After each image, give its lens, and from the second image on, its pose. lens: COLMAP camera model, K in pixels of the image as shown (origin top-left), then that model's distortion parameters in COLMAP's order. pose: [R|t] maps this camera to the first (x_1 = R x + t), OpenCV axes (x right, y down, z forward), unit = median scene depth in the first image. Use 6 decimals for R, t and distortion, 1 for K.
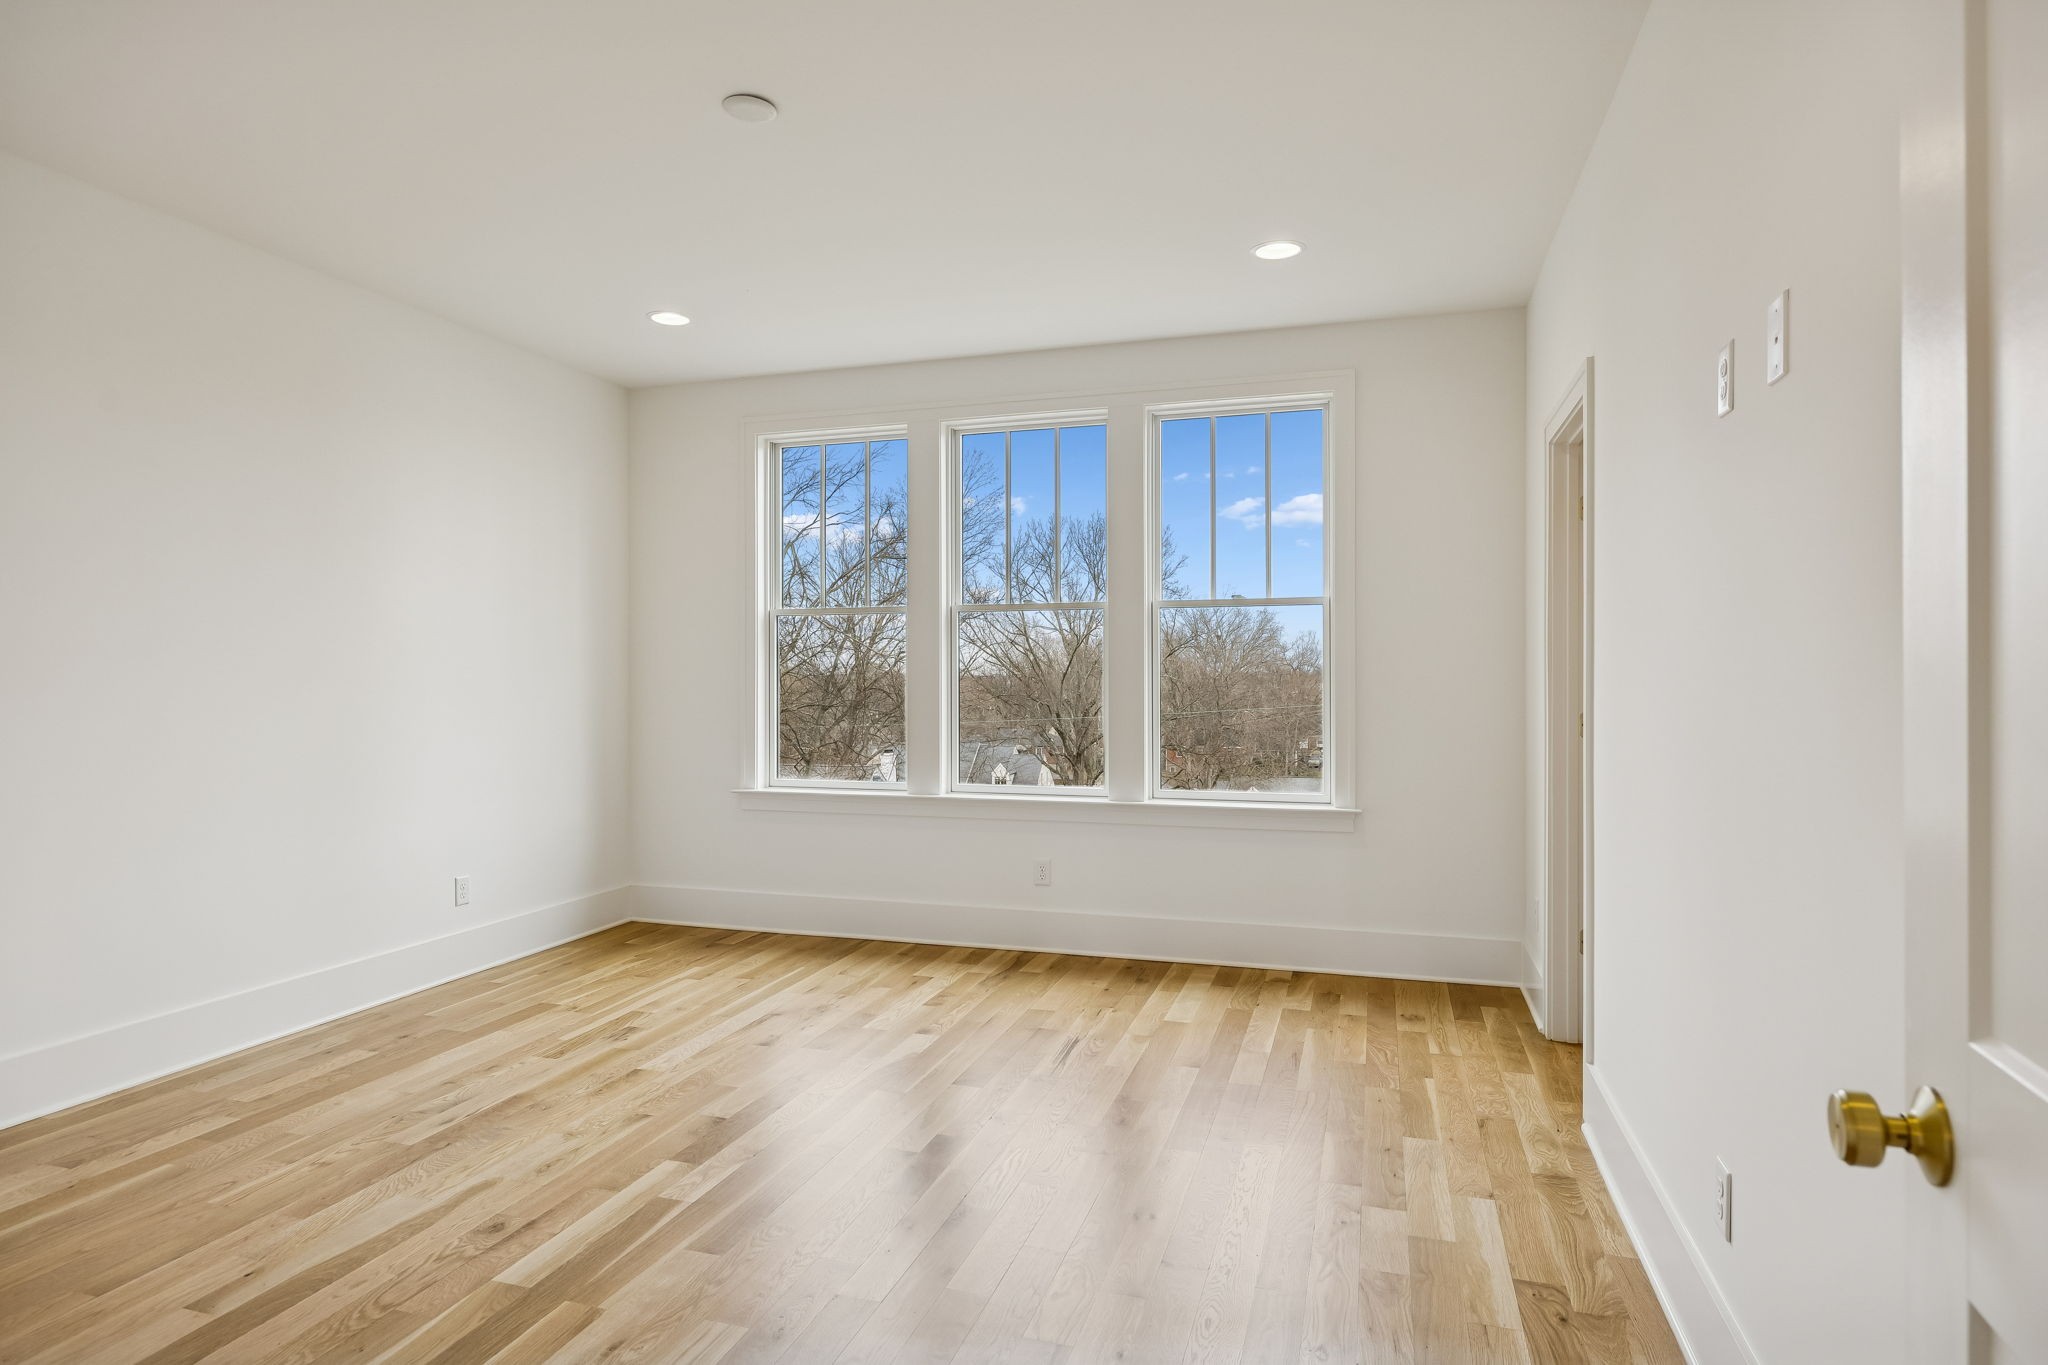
lens RADIAL K [[1112.6, 0, 1023.2], [0, 1112.6, 682.5], [0, 0, 1]] dist [-0.001903, 0.000101]
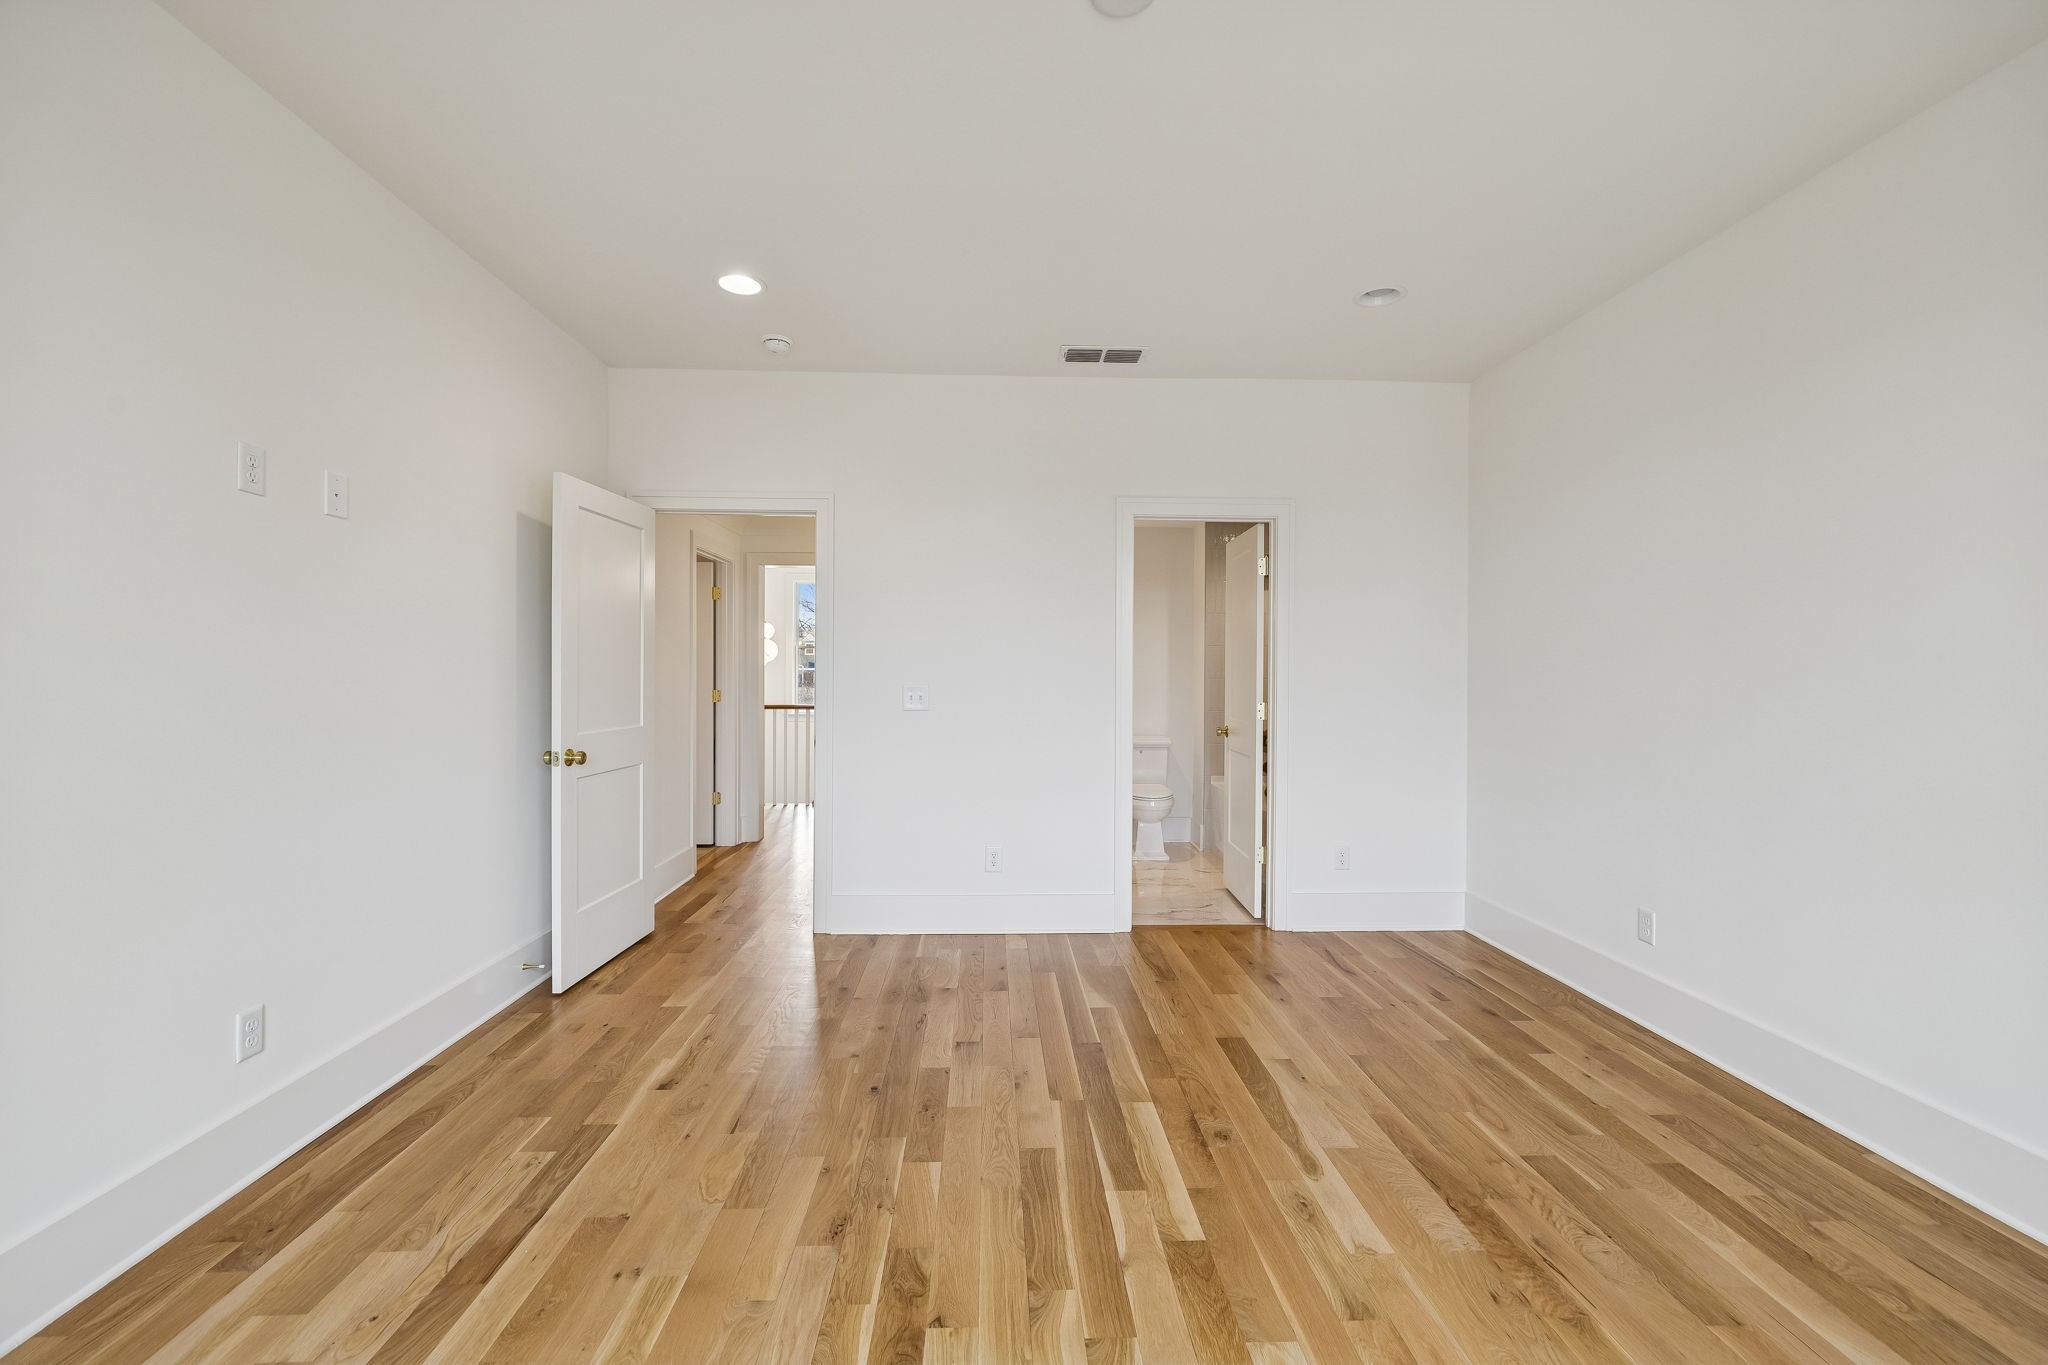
lens RADIAL K [[876.3, 0, 1023.0], [0, 876.3, 676.9], [0, 0, 1]] dist [0.001432, 0.000306]
pose [[-0.942983, -0.000715, -0.332840, 0.039948], [-0.005613, 0.999890, 0.013755, -0.015603], [0.332793, 0.014839, -0.942883, 1.611229]]
